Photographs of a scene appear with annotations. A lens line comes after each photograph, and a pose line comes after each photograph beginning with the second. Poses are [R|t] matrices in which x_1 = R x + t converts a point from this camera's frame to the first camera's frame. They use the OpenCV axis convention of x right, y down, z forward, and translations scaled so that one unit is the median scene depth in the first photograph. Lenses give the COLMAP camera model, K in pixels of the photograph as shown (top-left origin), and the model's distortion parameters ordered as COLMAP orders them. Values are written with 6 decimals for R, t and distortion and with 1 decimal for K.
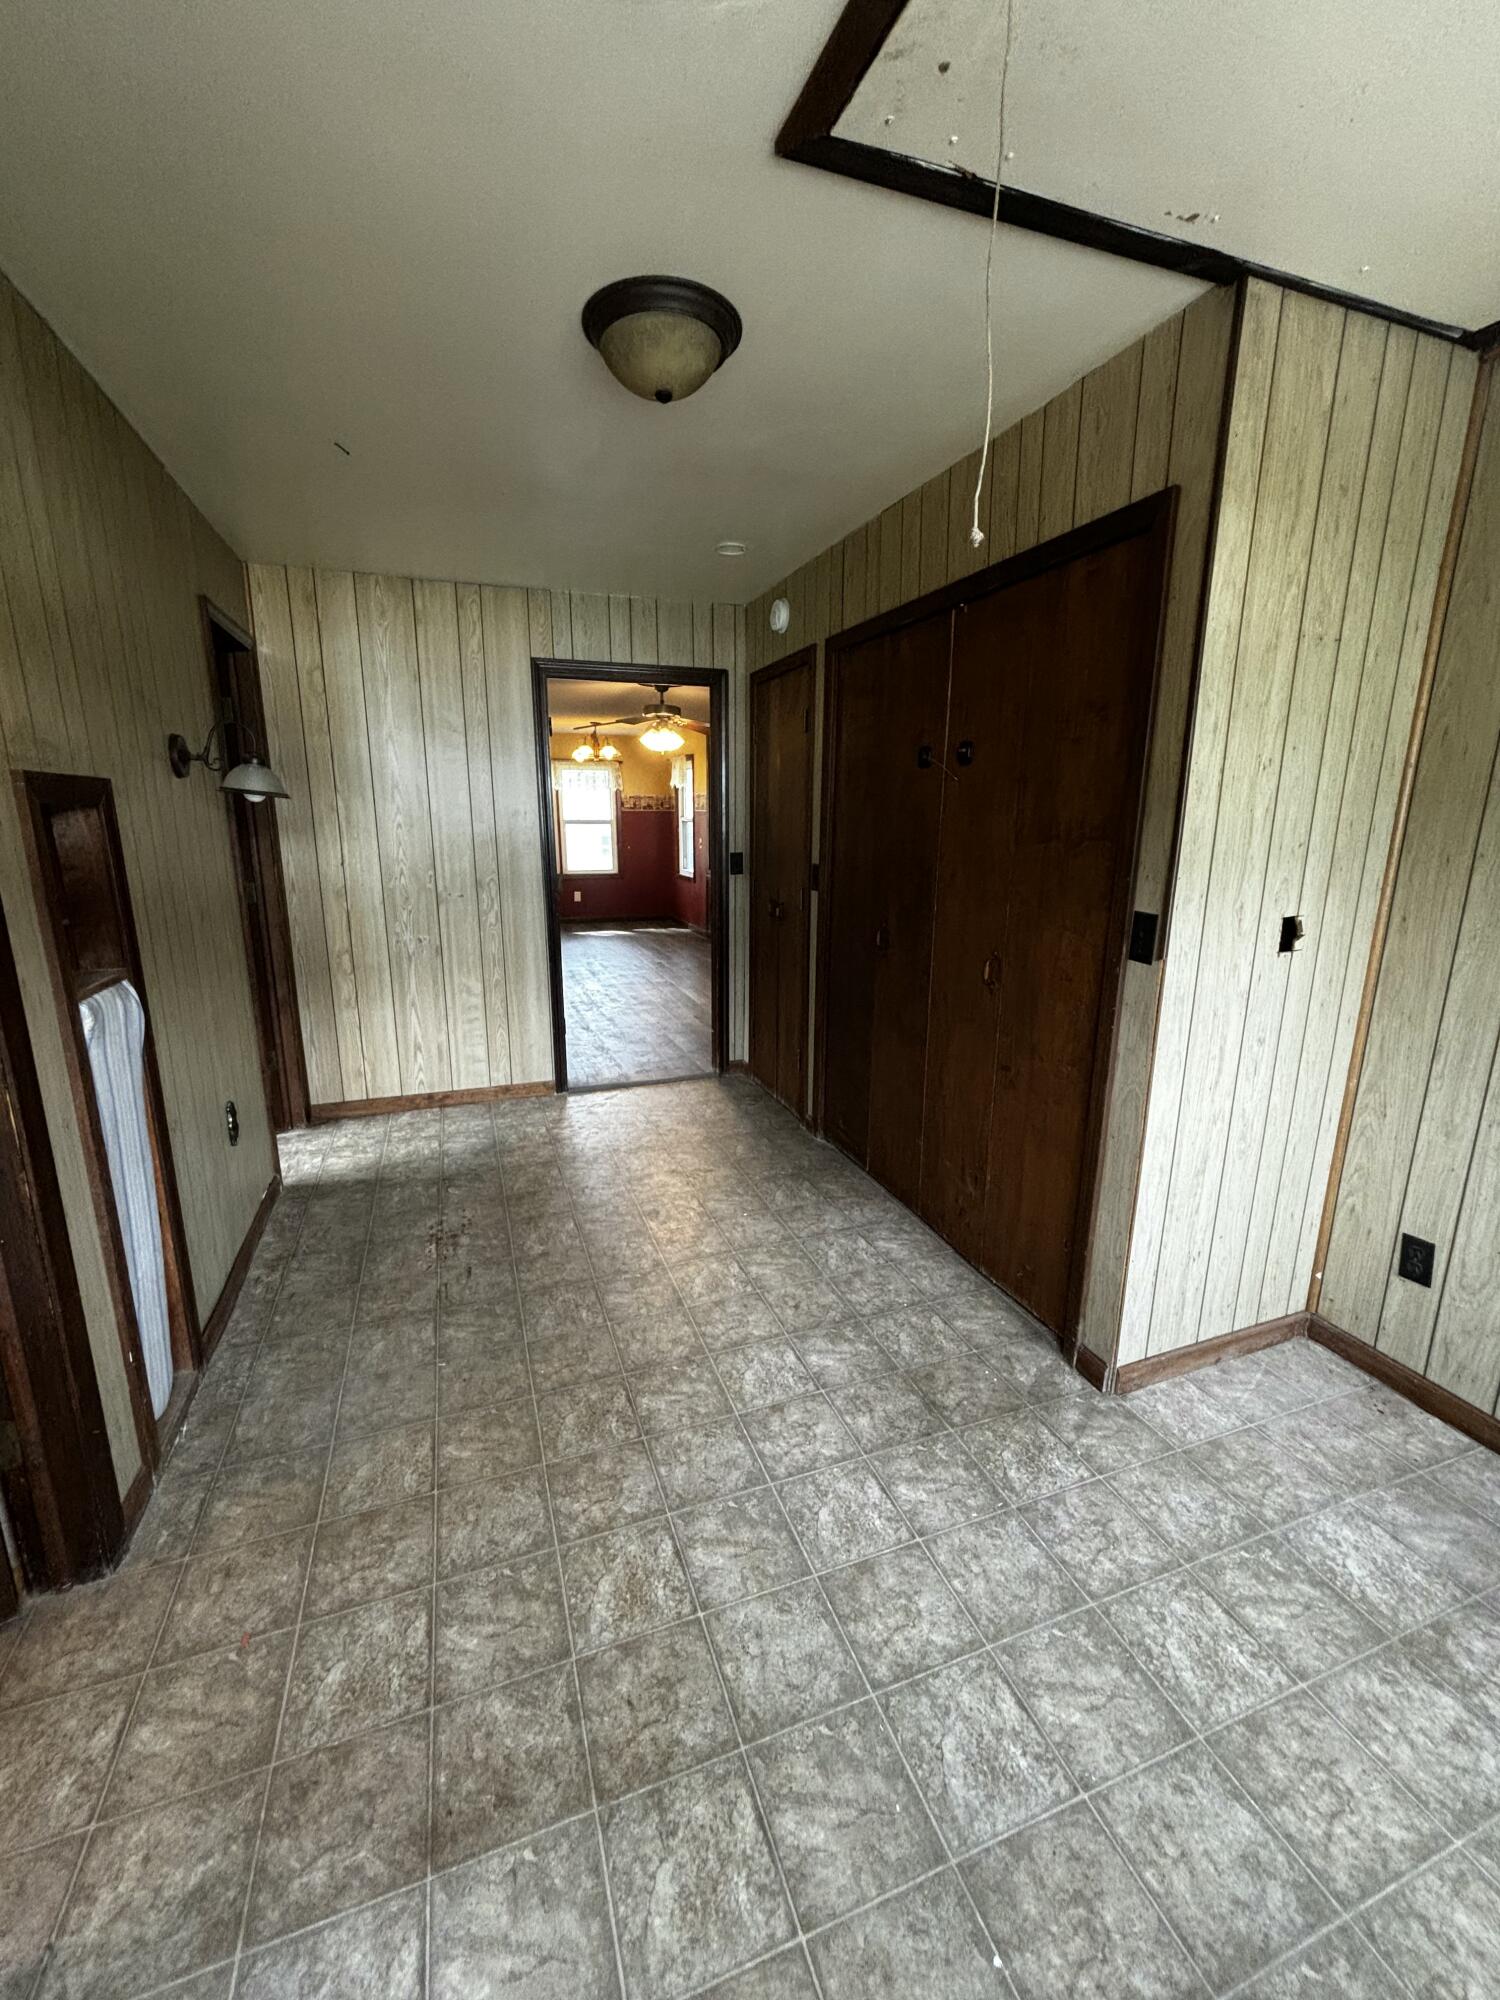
lens RADIAL K [[807.9, 0, 752.7], [0, 807.9, 999.3], [0, 0, 1]] dist [0.009288, -0.000713]
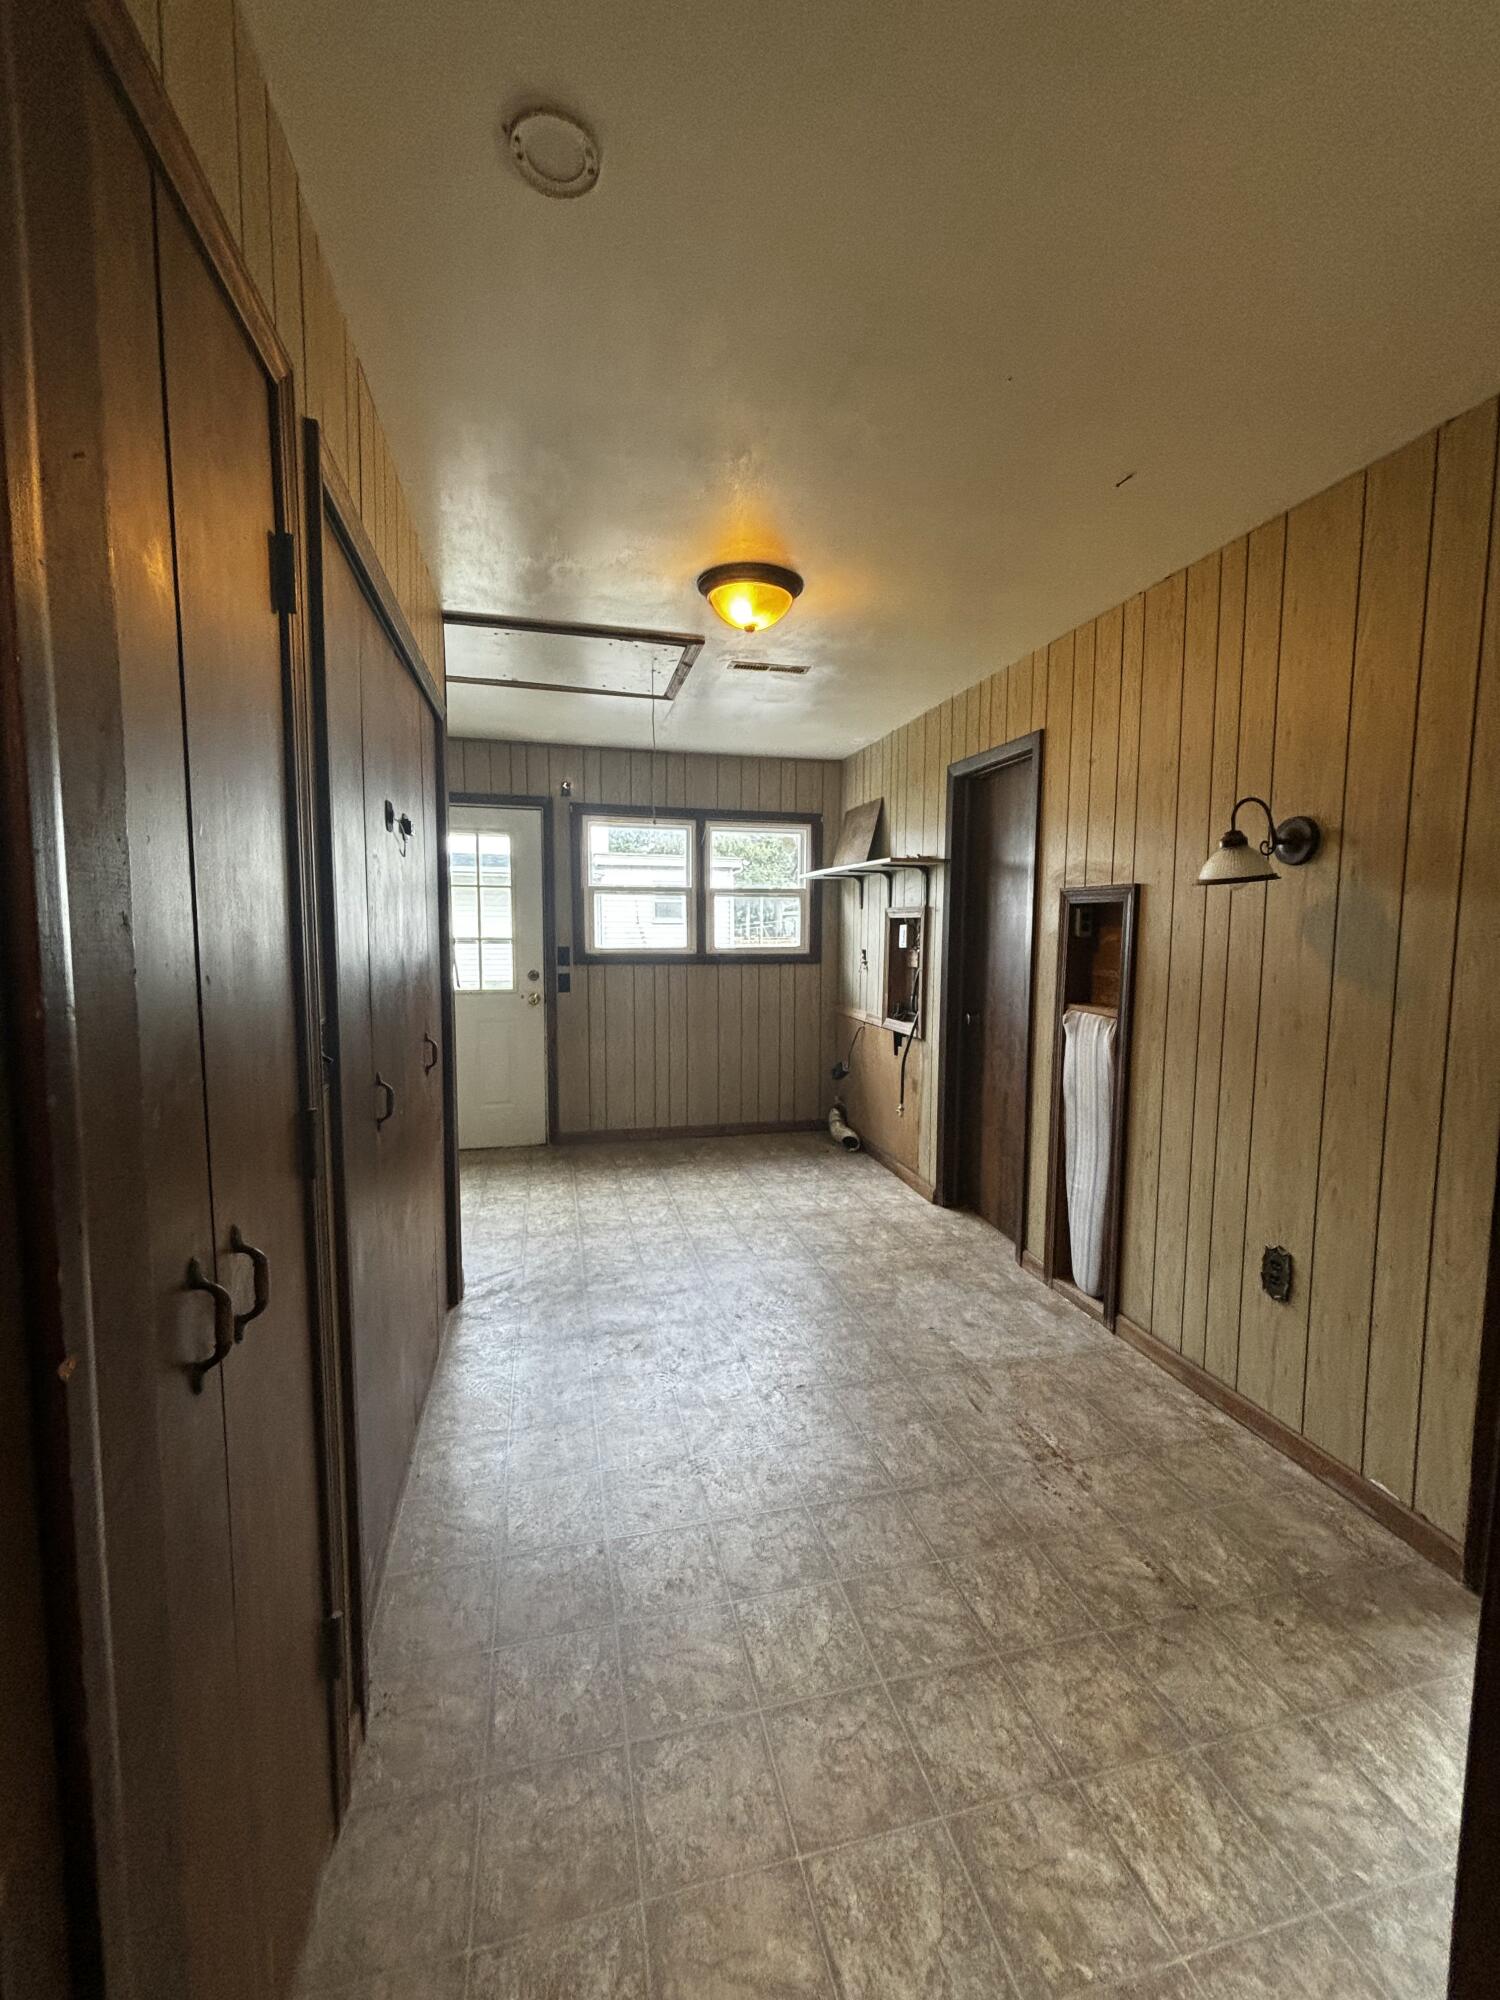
lens RADIAL K [[807.9, 0, 757.1], [0, 807.9, 993.6], [0, 0, 1]] dist [0.009288, -0.000713]
pose [[-0.994637, -0.017312, 0.101973, -0.213326], [0.015342, 0.950294, 0.310976, -0.414034], [-0.102288, 0.310872, -0.944932, 1.899101]]
